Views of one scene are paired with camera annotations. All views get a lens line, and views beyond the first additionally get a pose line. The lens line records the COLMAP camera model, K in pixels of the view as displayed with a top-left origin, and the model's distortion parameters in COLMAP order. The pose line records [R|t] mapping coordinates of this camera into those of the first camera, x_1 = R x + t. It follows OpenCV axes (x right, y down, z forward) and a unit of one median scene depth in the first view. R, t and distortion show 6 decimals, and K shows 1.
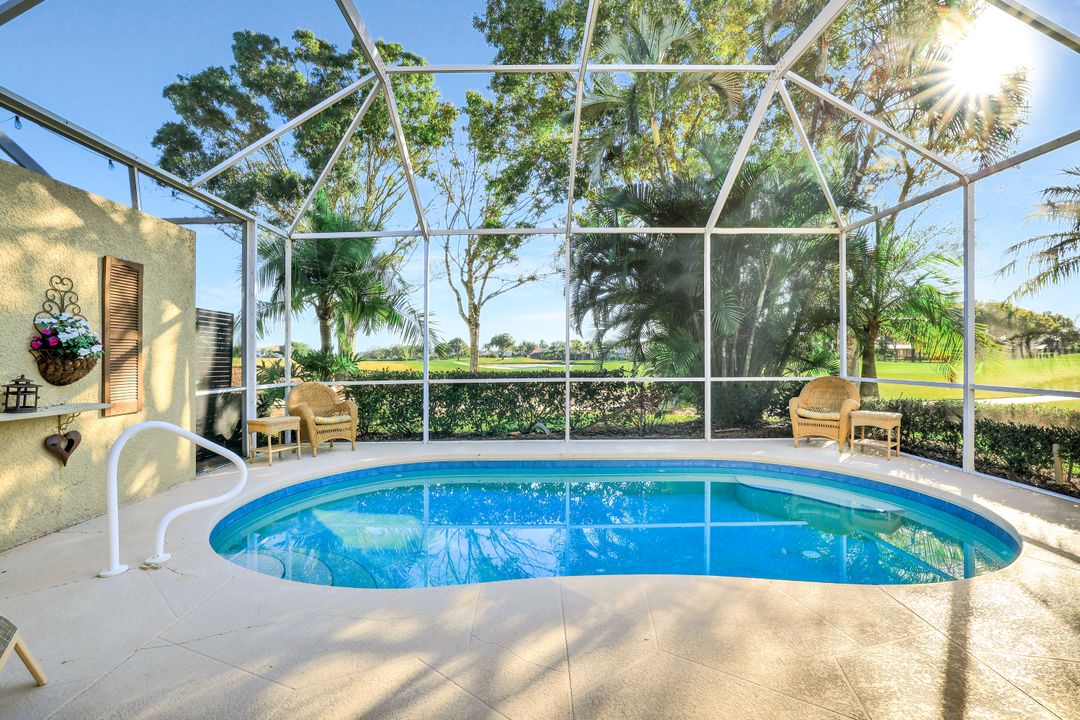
lens RADIAL K [[467.4, 0, 538.6], [0, 467.4, 365.7], [0, 0, 1]] dist [-0.018437, 0.000616]
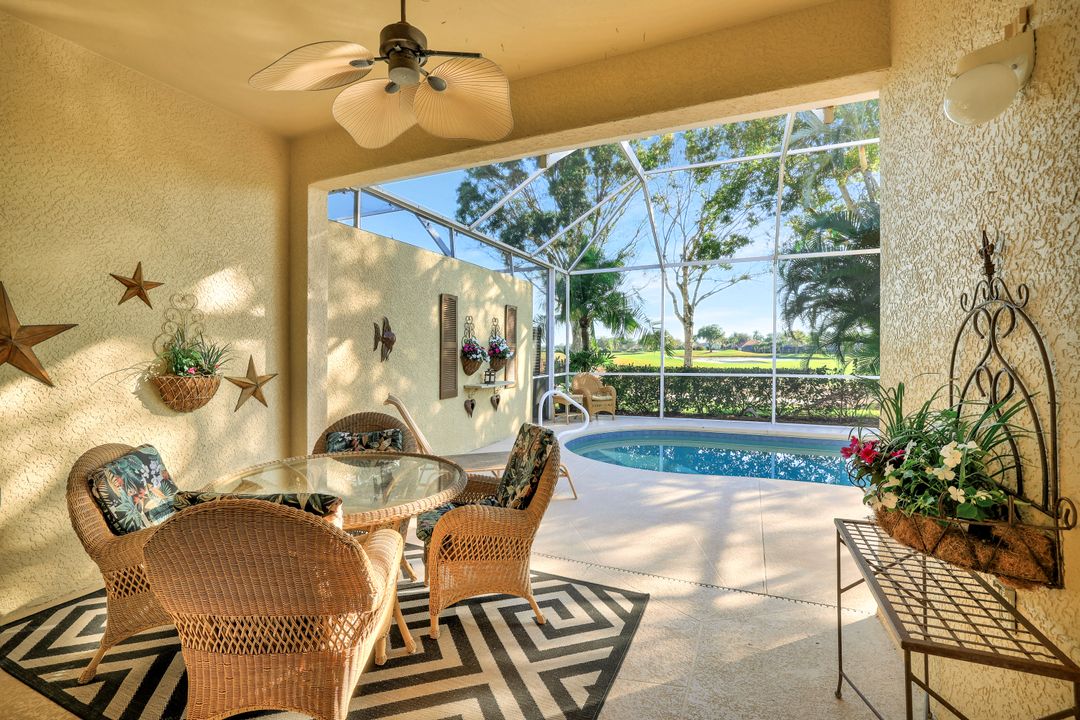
lens RADIAL K [[467.4, 0, 559.3], [0, 467.4, 351.5], [0, 0, 1]] dist [-0.018437, 0.000616]
pose [[0.924345, 0.006748, -0.381499, 0.004270], [-0.012054, 0.999861, -0.011522, -0.012460], [0.381368, 0.015249, 0.924297, -0.360299]]
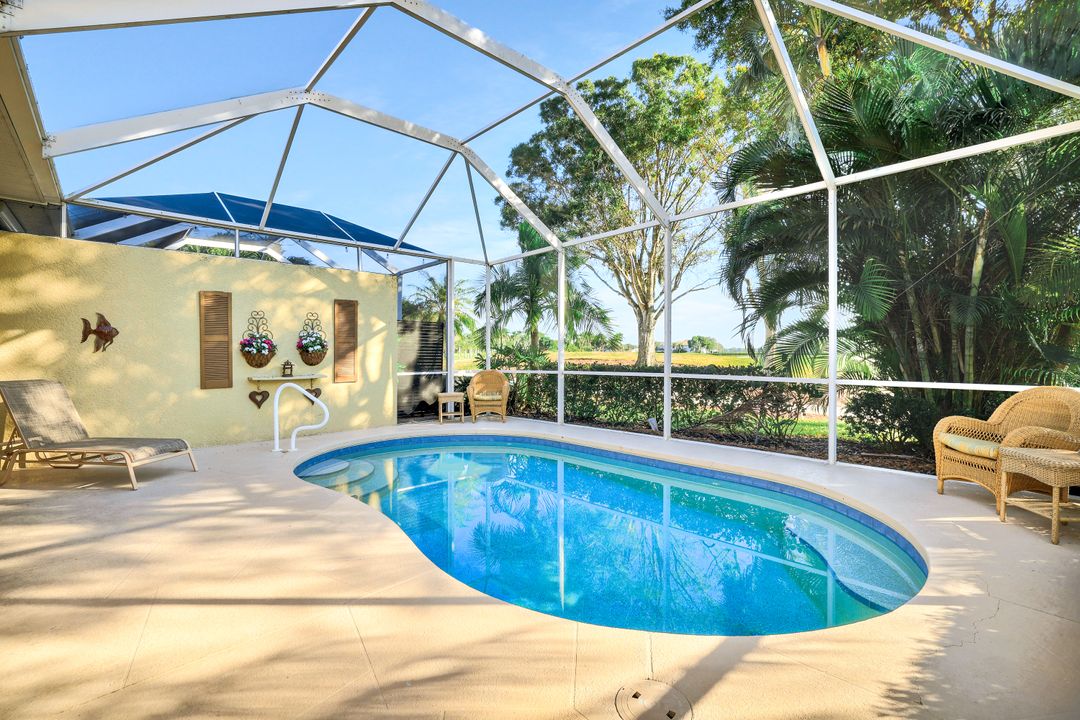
lens RADIAL K [[467.4, 0, 535.0], [0, 467.4, 362.9], [0, 0, 1]] dist [-0.018437, 0.000616]
pose [[0.688309, 0.019471, -0.725156, 0.524760], [-0.012352, 0.999809, 0.015122, -0.005889], [0.725312, -0.001451, 0.688419, 0.130878]]
